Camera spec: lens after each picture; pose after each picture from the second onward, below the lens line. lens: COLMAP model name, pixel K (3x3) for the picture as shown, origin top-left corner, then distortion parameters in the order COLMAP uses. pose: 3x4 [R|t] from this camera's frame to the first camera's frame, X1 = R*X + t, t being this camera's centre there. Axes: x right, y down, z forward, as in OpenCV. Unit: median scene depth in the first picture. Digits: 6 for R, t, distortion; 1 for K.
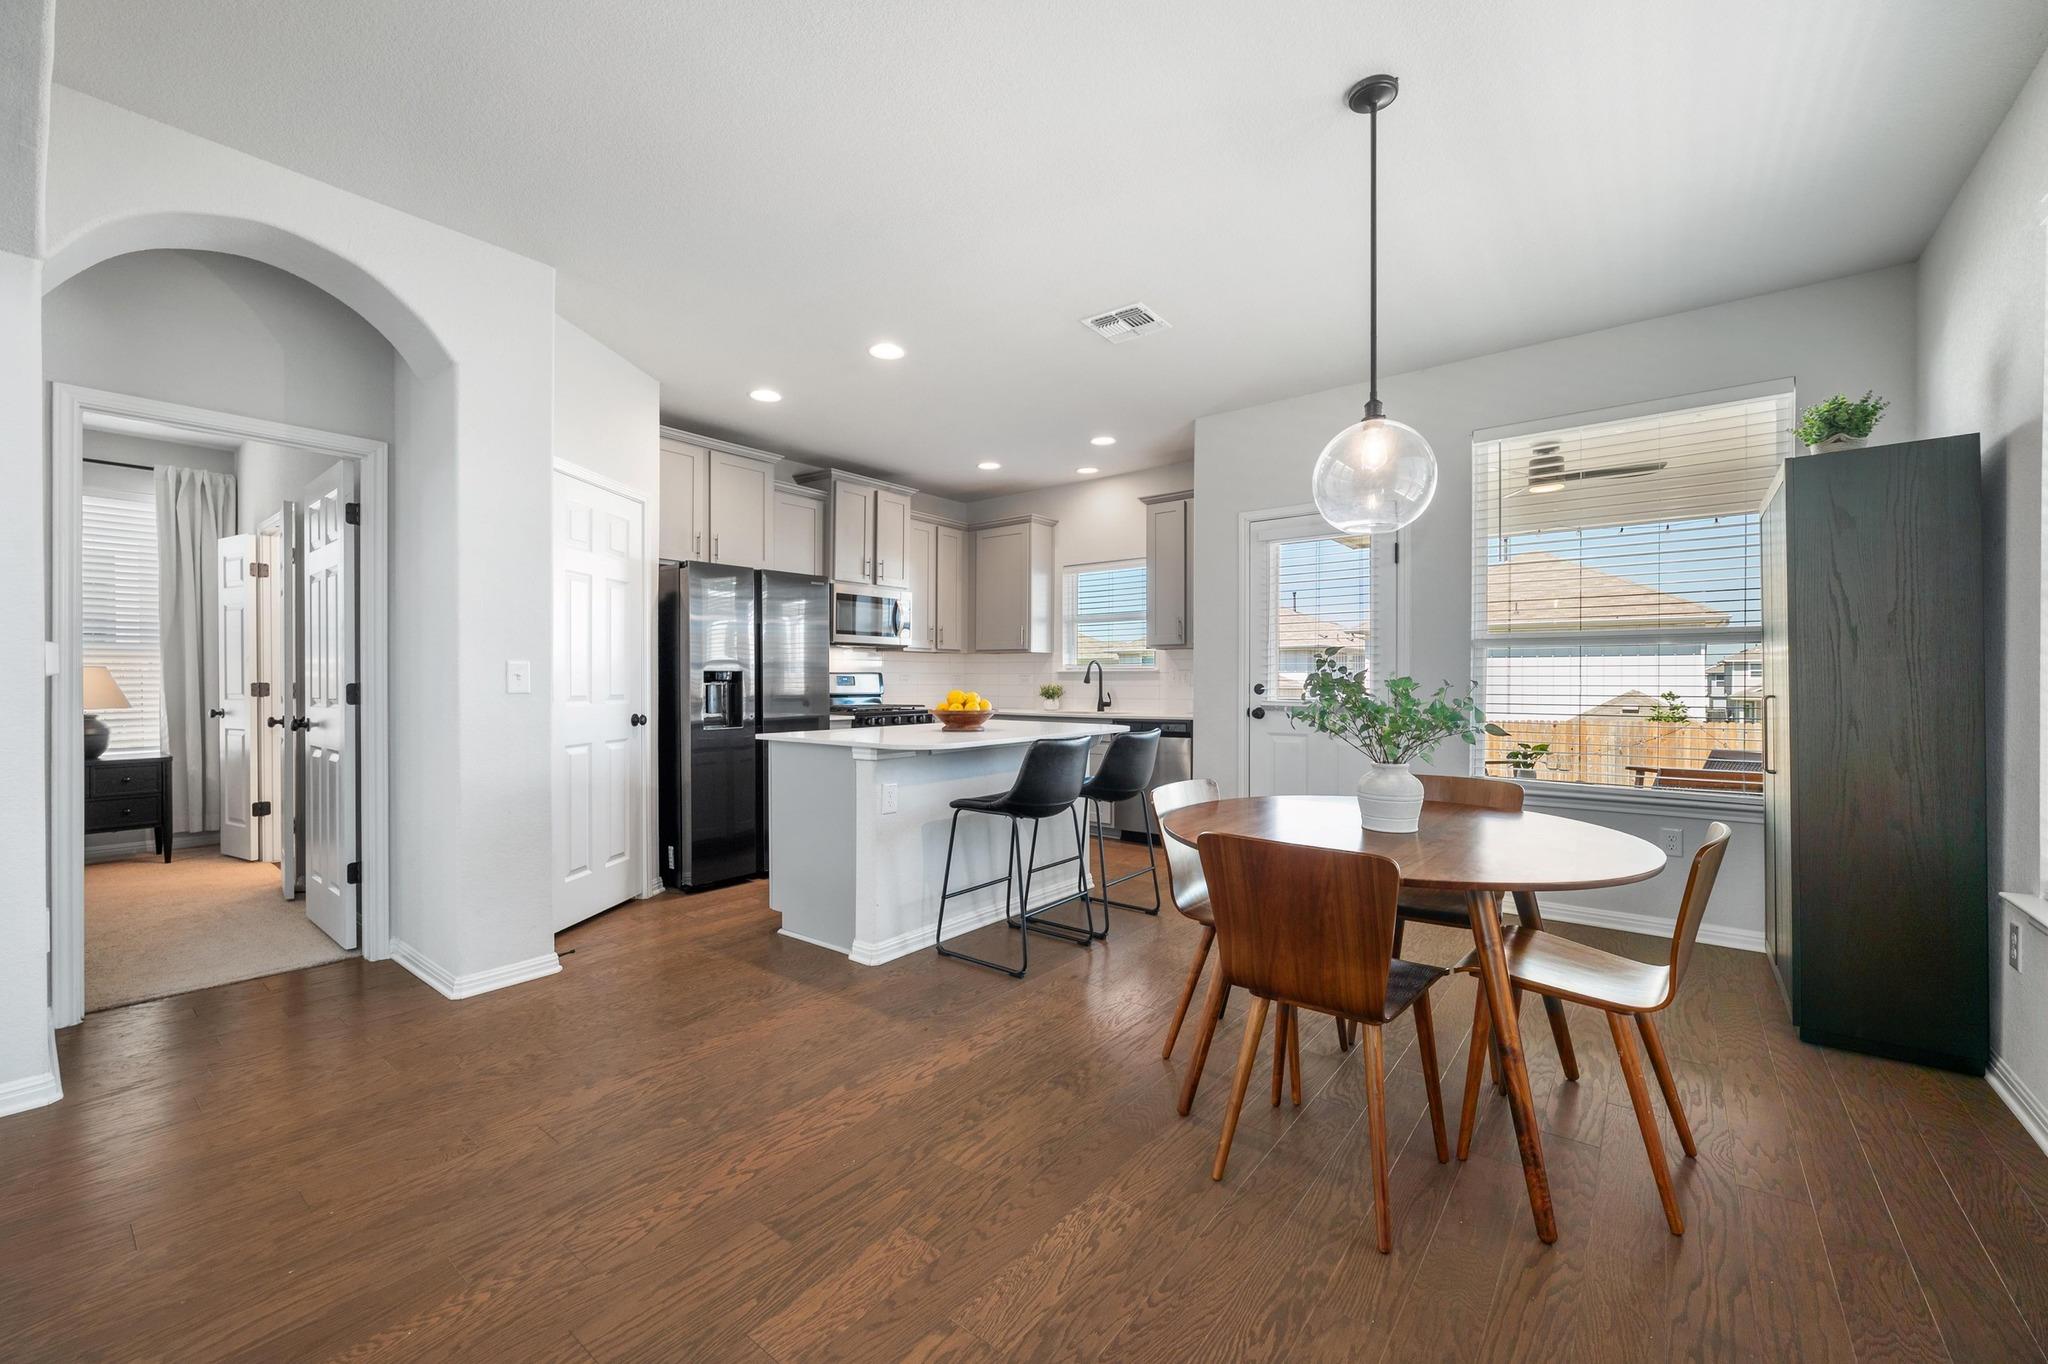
lens RADIAL K [[814.2, 0, 1024.0], [0, 814.2, 682.0], [0, 0, 1]] dist [-0.005192, -0.000068]
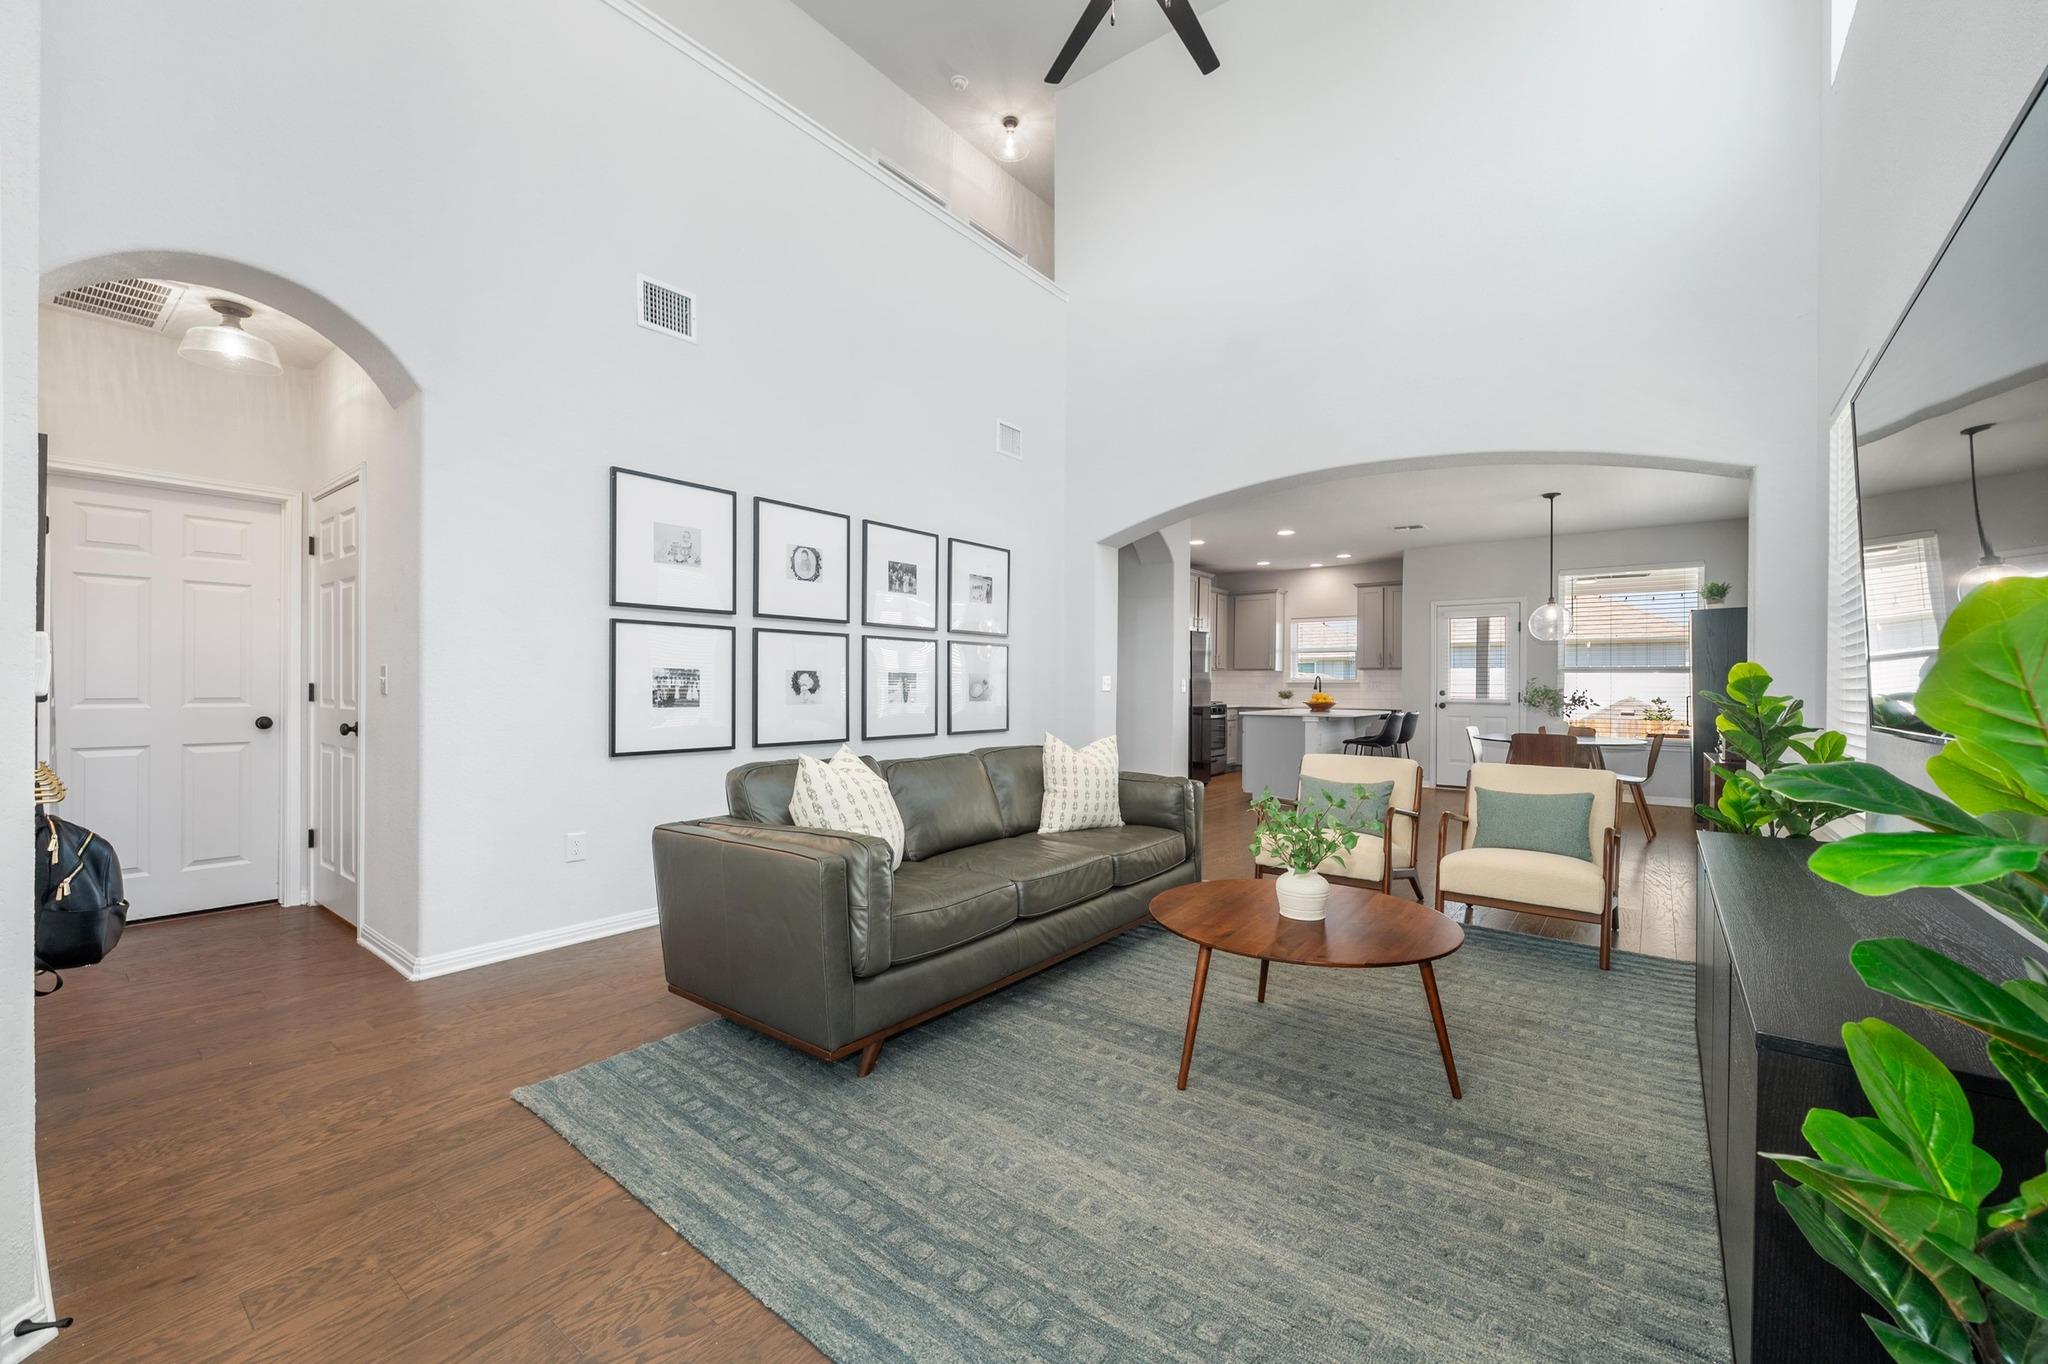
lens RADIAL K [[814.2, 0, 1024.0], [0, 814.2, 682.0], [0, 0, 1]] dist [-0.005192, -0.000068]
pose [[0.999967, 0.004567, 0.006710, -0.565378], [-0.004536, 0.999979, -0.004643, -0.003338], [-0.006731, 0.004613, 0.999967, -0.730914]]
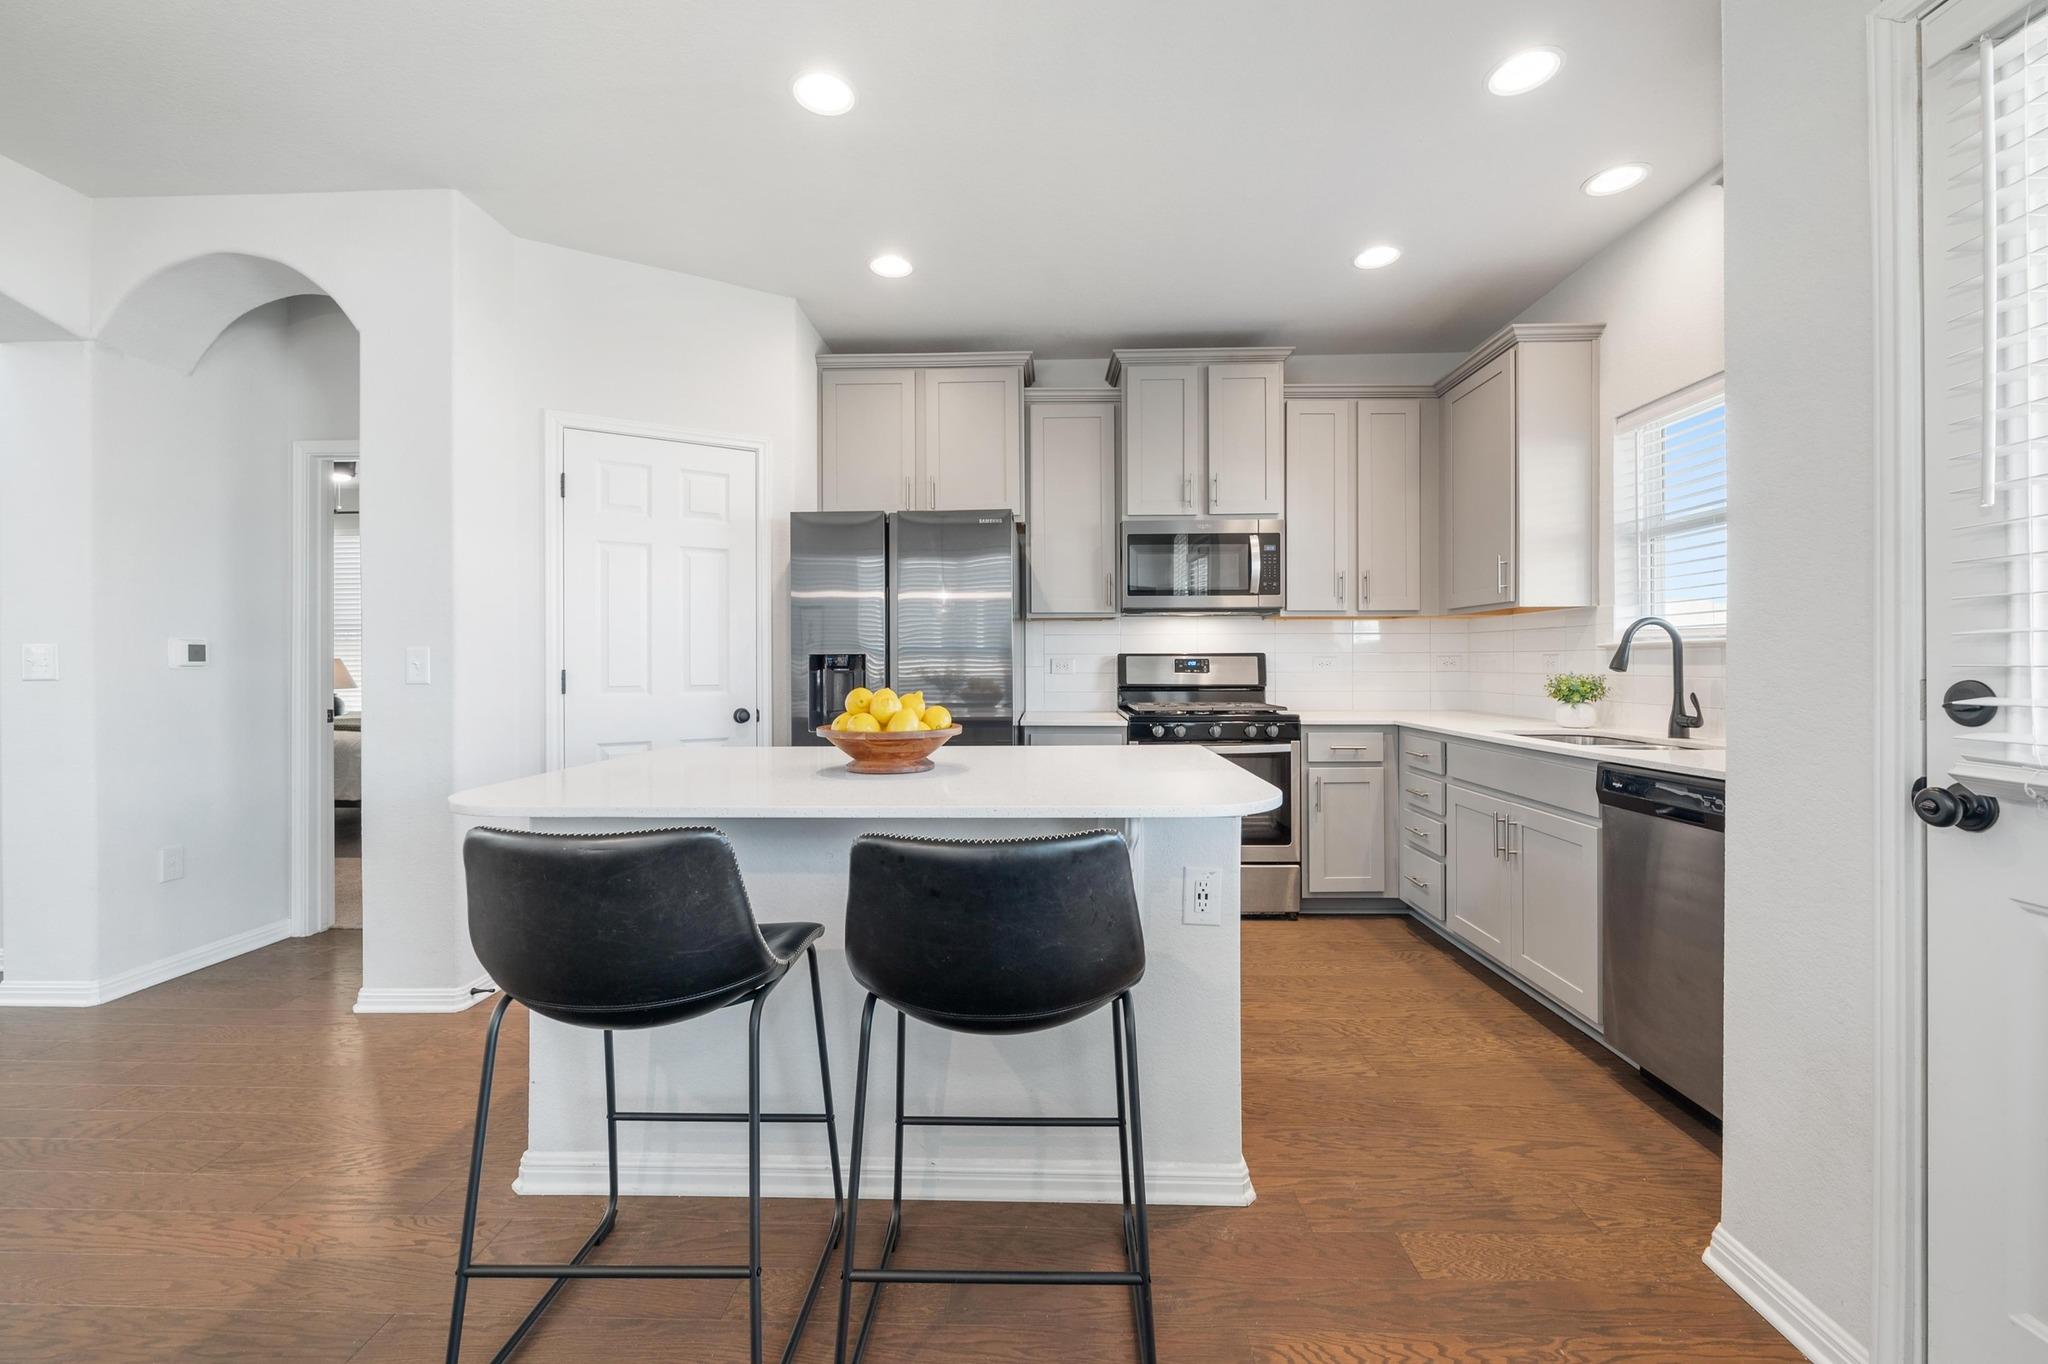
lens RADIAL K [[816.3, 0, 1028.8], [0, 816.3, 662.5], [0, 0, 1]] dist [-0.004913, -0.000197]
pose [[0.595517, -0.004596, -0.803329, 0.246191], [0.002217, 0.999989, -0.004078, -0.001926], [0.803340, 0.000647, 0.595521, 0.508187]]
